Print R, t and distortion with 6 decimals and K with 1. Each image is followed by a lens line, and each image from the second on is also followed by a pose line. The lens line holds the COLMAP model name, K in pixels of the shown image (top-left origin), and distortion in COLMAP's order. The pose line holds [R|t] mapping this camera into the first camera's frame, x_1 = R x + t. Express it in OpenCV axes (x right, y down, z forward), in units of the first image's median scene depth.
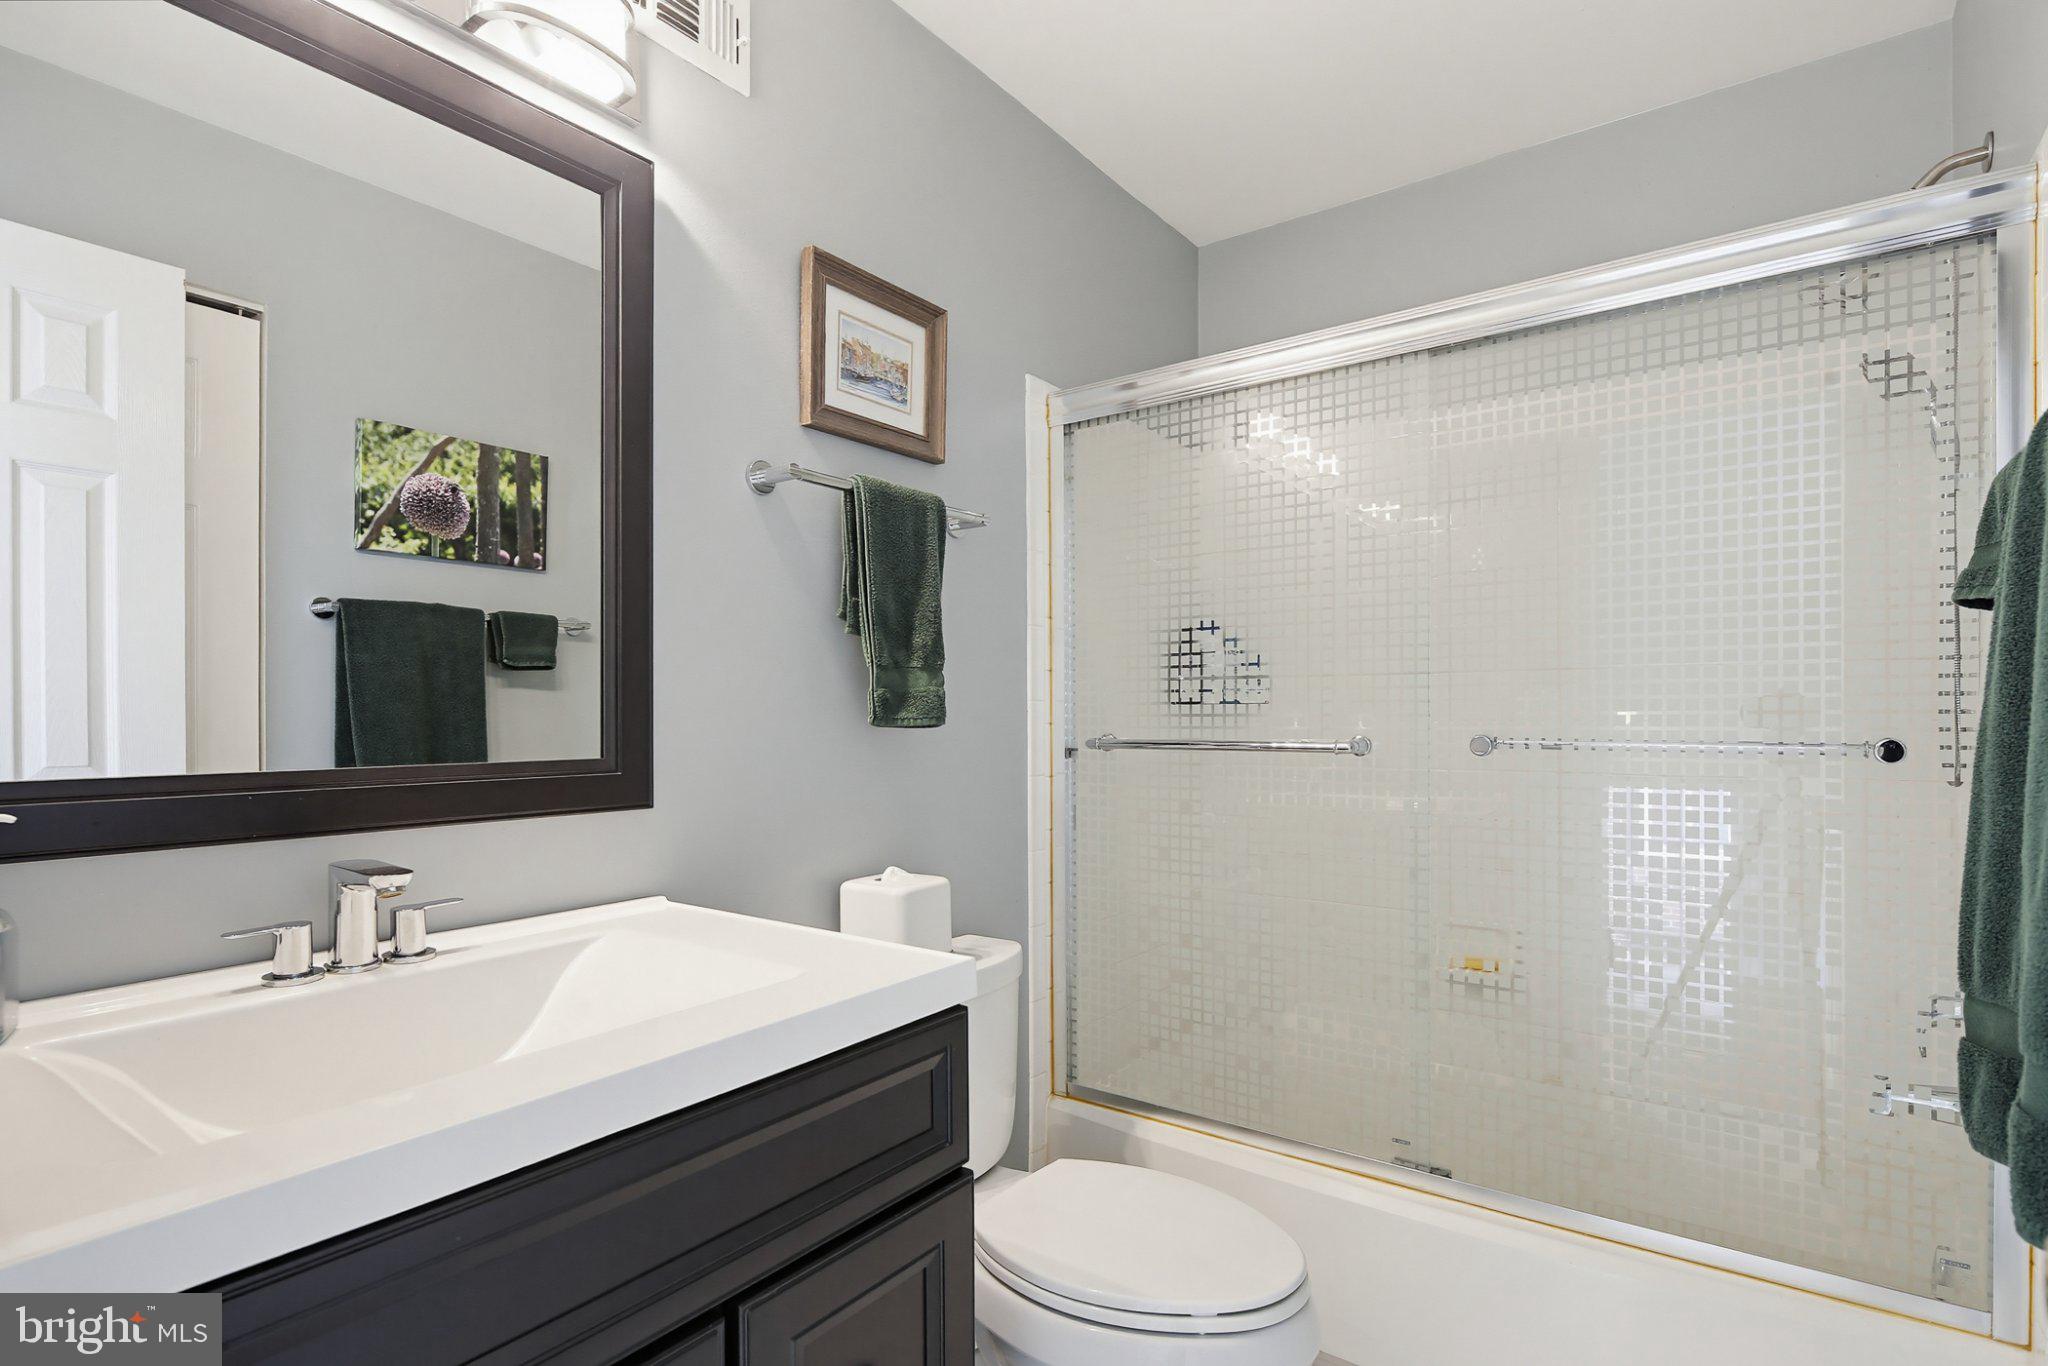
lens RADIAL K [[1000.9, 0, 1025.6], [0, 1000.9, 703.7], [0, 0, 1]] dist [-0.002079, -0.003503]
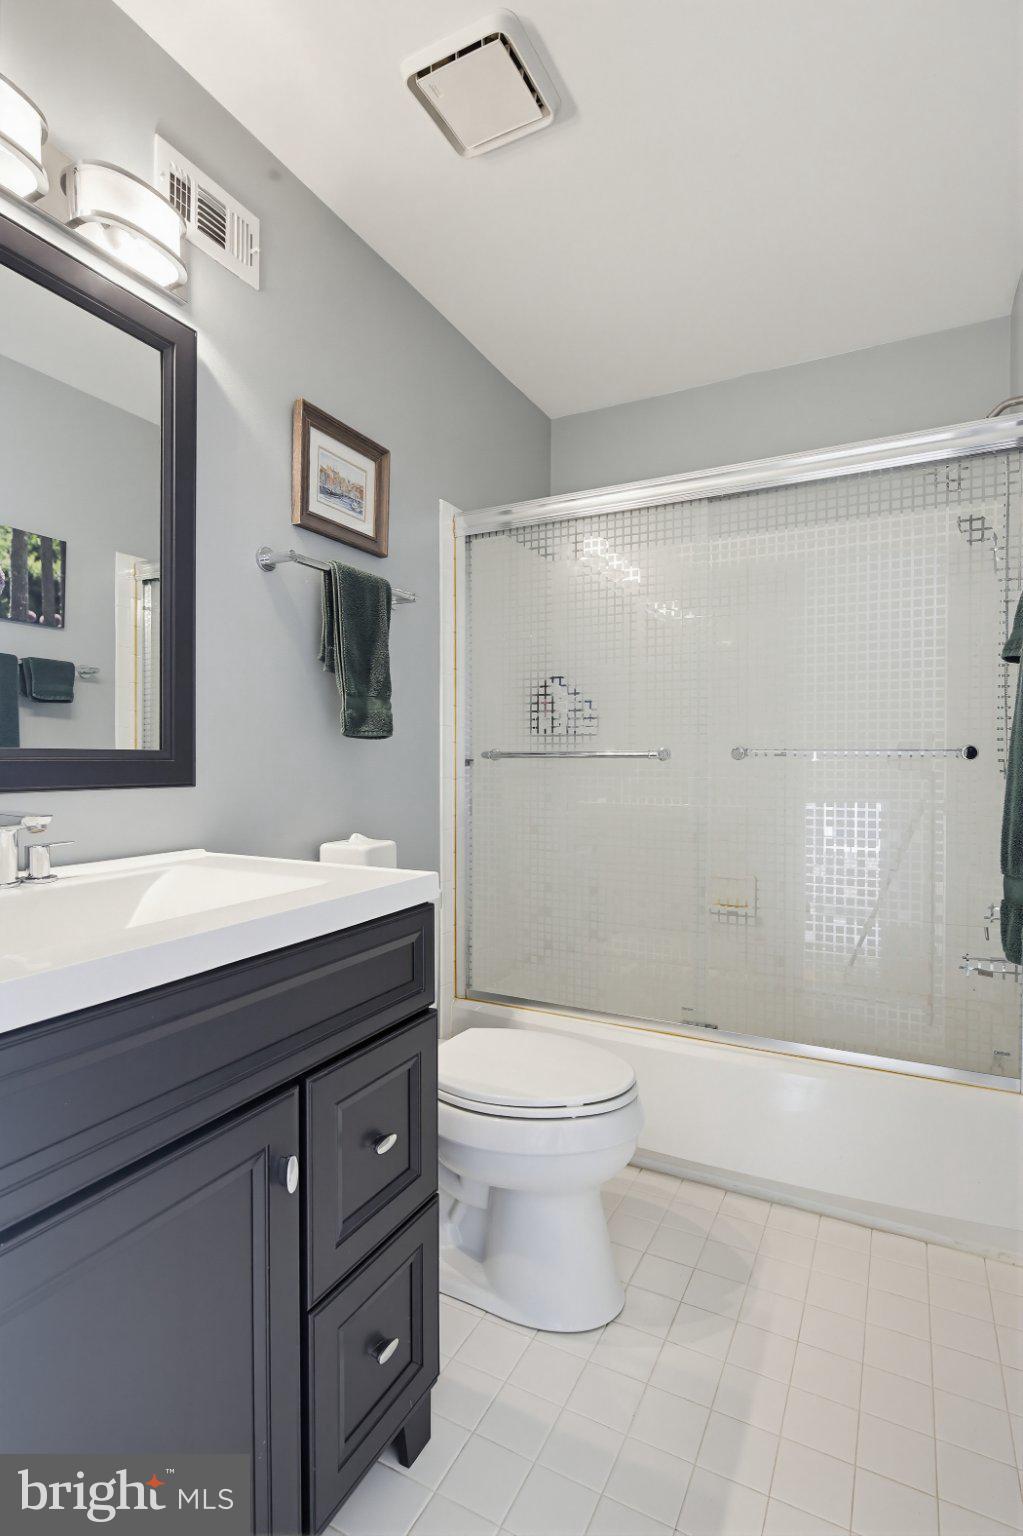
lens RADIAL K [[750.7, 0, 514.8], [0, 750.7, 761.0], [0, 0, 1]] dist [-0.002079, -0.003503]
pose [[0.987171, 0.004361, 0.159607, -0.081148], [-0.005592, 0.999958, 0.007265, 0.049718], [-0.159569, -0.008064, 0.987154, -0.109998]]
